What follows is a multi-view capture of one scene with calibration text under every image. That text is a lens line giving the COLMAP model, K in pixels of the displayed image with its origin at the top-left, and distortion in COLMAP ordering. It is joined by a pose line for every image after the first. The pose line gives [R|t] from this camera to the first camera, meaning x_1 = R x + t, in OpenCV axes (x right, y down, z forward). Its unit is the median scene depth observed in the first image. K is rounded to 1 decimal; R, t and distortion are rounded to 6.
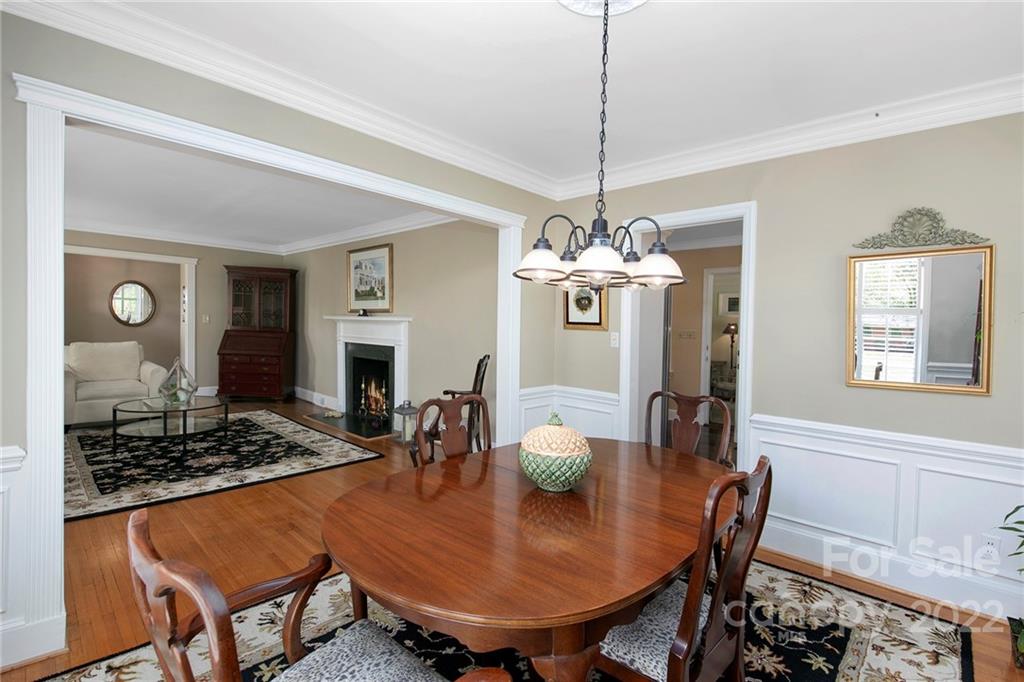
lens RADIAL K [[467.4, 0, 532.2], [0, 467.4, 342.0], [0, 0, 1]] dist [-0.012613, -0.000361]
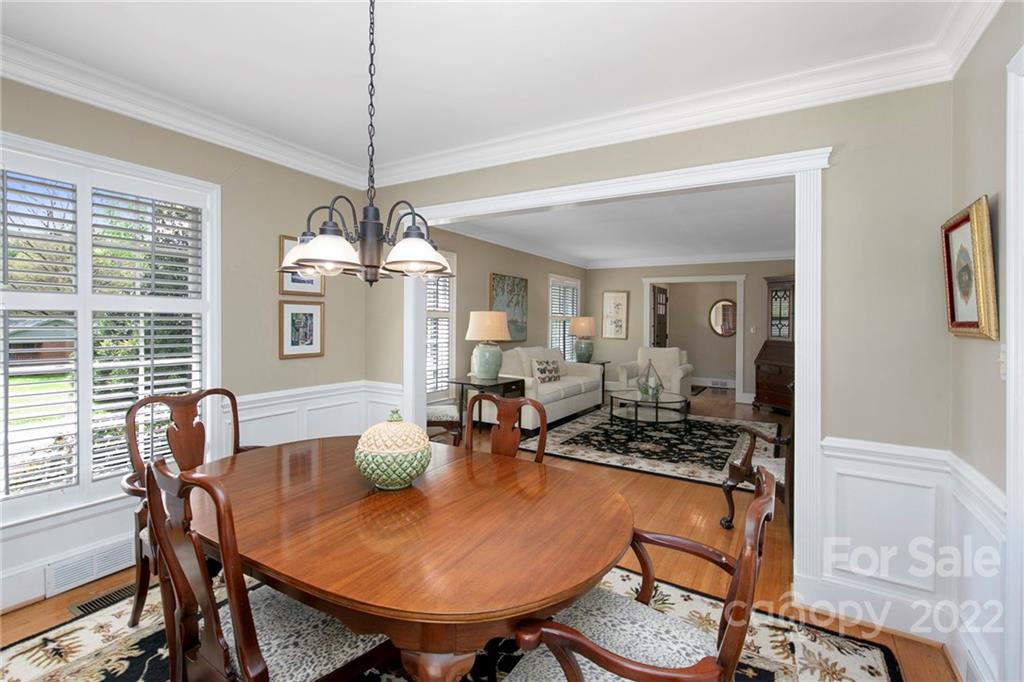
lens RADIAL K [[467.4, 0, 493.9], [0, 467.4, 320.6], [0, 0, 1]] dist [-0.012613, -0.000361]
pose [[0.179028, -0.031401, -0.983343, 0.304531], [-0.049510, 0.997937, -0.040881, 0.003392], [0.982597, 0.056004, 0.177104, 0.293812]]
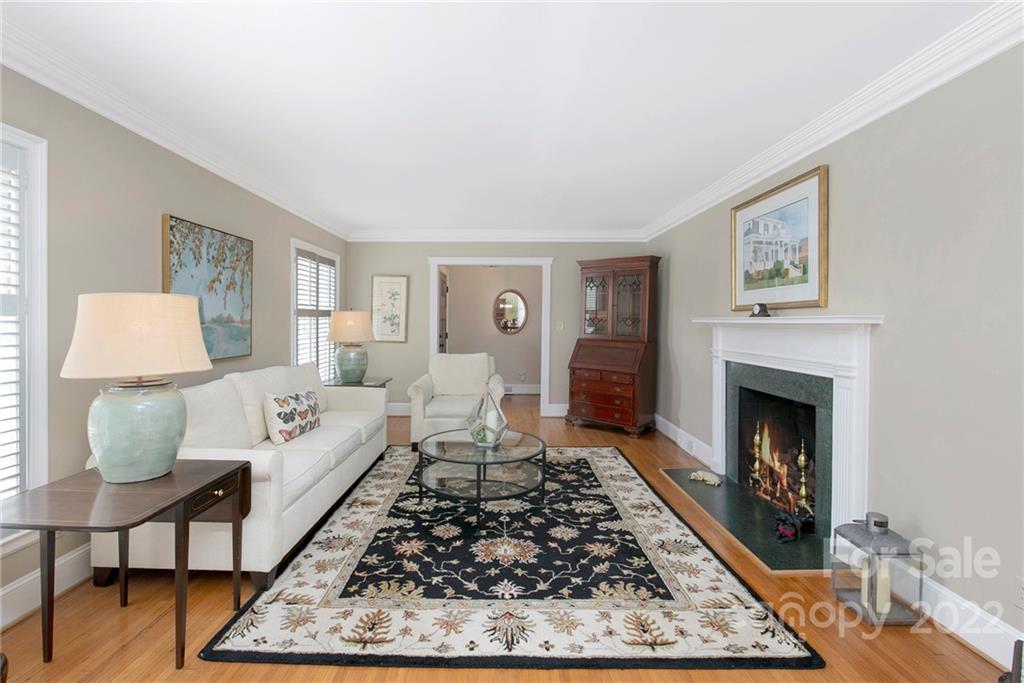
lens RADIAL K [[467.4, 0, 494.8], [0, 467.4, 342.4], [0, 0, 1]] dist [-0.012613, -0.000361]
pose [[0.665658, 0.007852, -0.746216, -0.166925], [-0.012111, 0.999927, -0.000282, -0.021605], [0.746159, 0.009225, 0.665704, 0.416437]]
